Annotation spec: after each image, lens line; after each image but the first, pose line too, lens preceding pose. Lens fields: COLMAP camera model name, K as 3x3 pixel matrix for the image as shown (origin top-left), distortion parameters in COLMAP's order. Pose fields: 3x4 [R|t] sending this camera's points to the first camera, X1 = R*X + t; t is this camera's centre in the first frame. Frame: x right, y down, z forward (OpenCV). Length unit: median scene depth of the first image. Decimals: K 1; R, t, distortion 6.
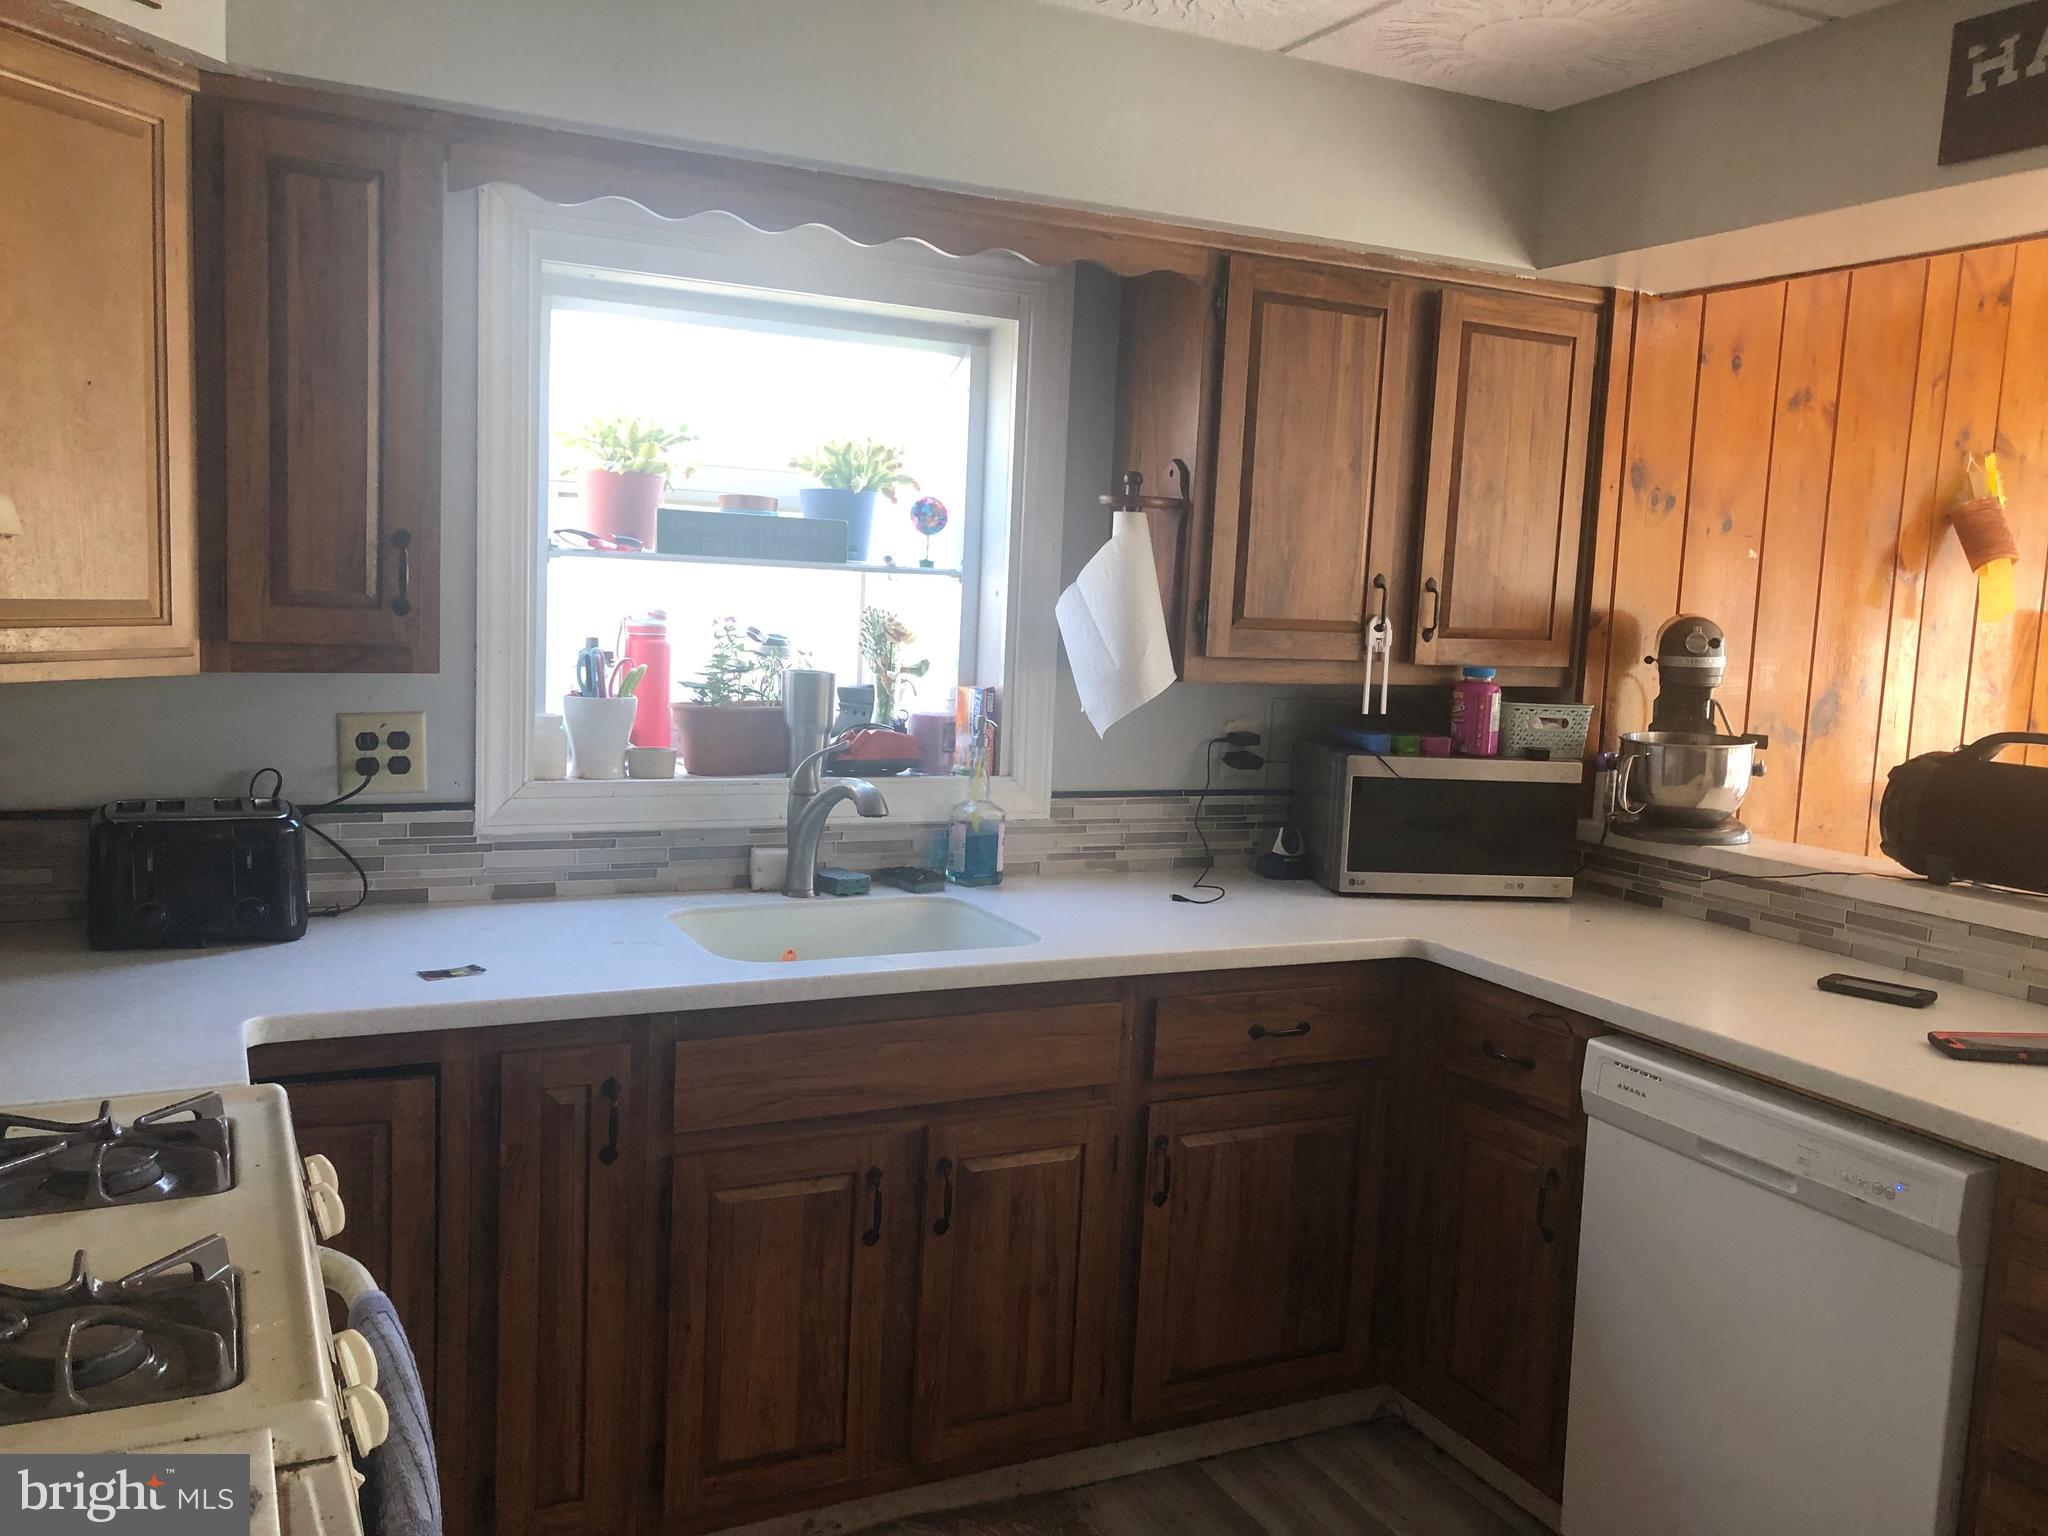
lens RADIAL K [[1664.2, 0, 1031.1], [0, 1664.2, 771.2], [0, 0, 1]] dist [0.006999, -0.010956]
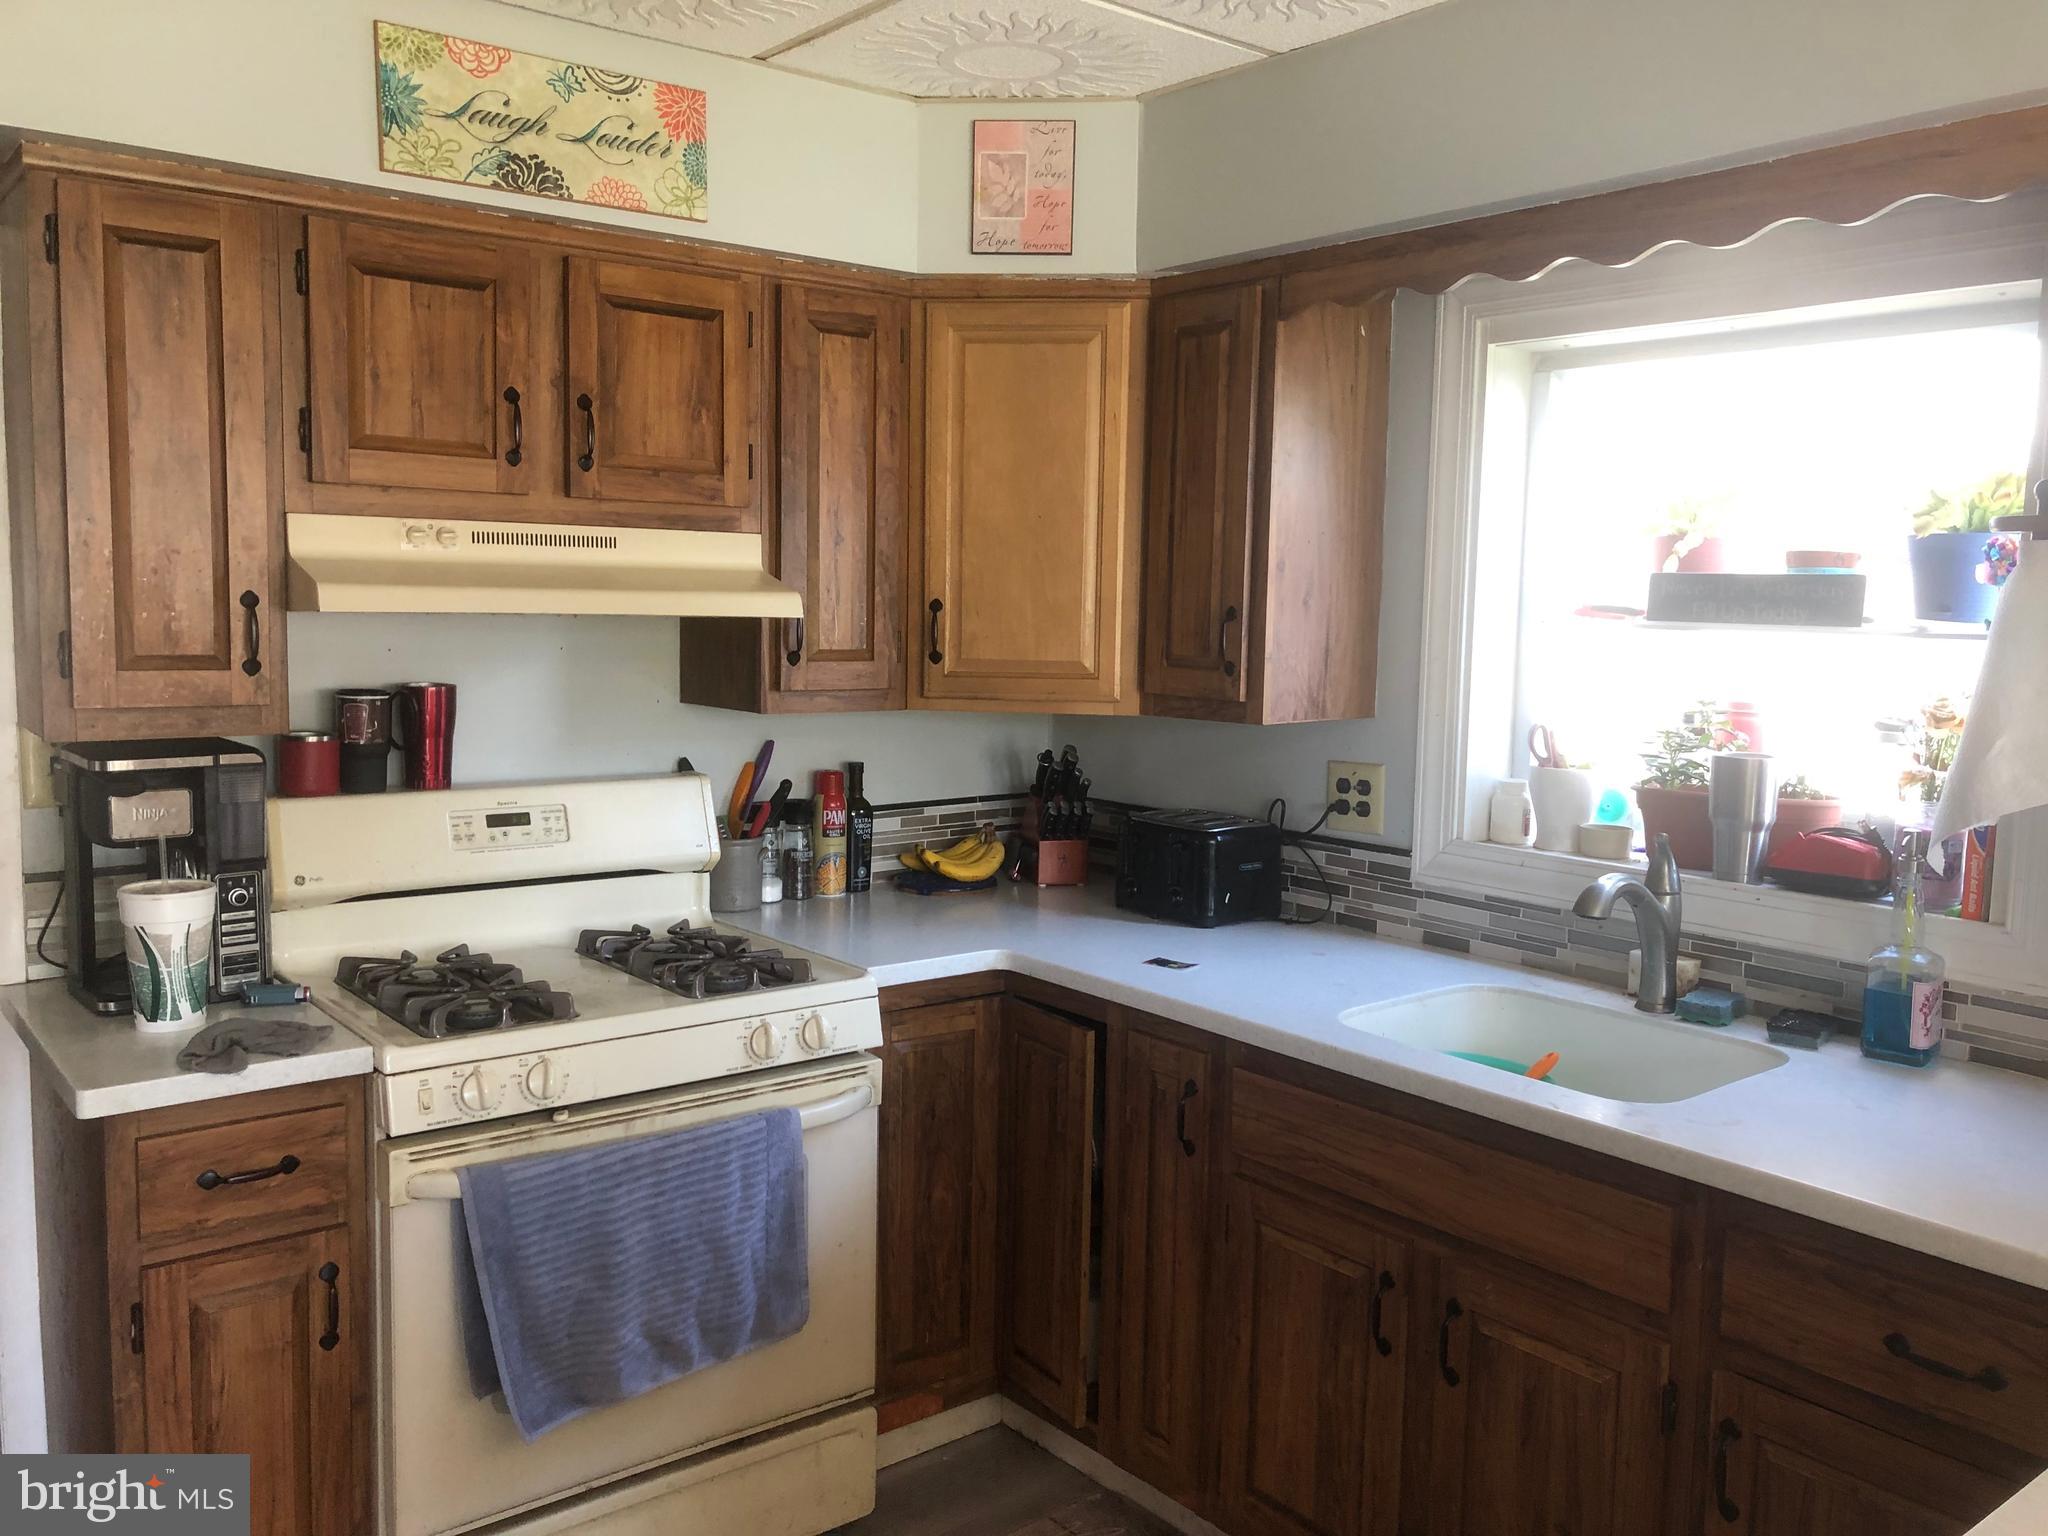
lens RADIAL K [[1664.2, 0, 1030.8], [0, 1664.2, 763.0], [0, 0, 1]] dist [0.006999, -0.010956]
pose [[0.210188, 0.062450, -0.975664, 0.687811], [-0.119899, 0.992071, 0.037670, -0.050636], [0.970281, 0.109063, 0.216009, 0.522301]]
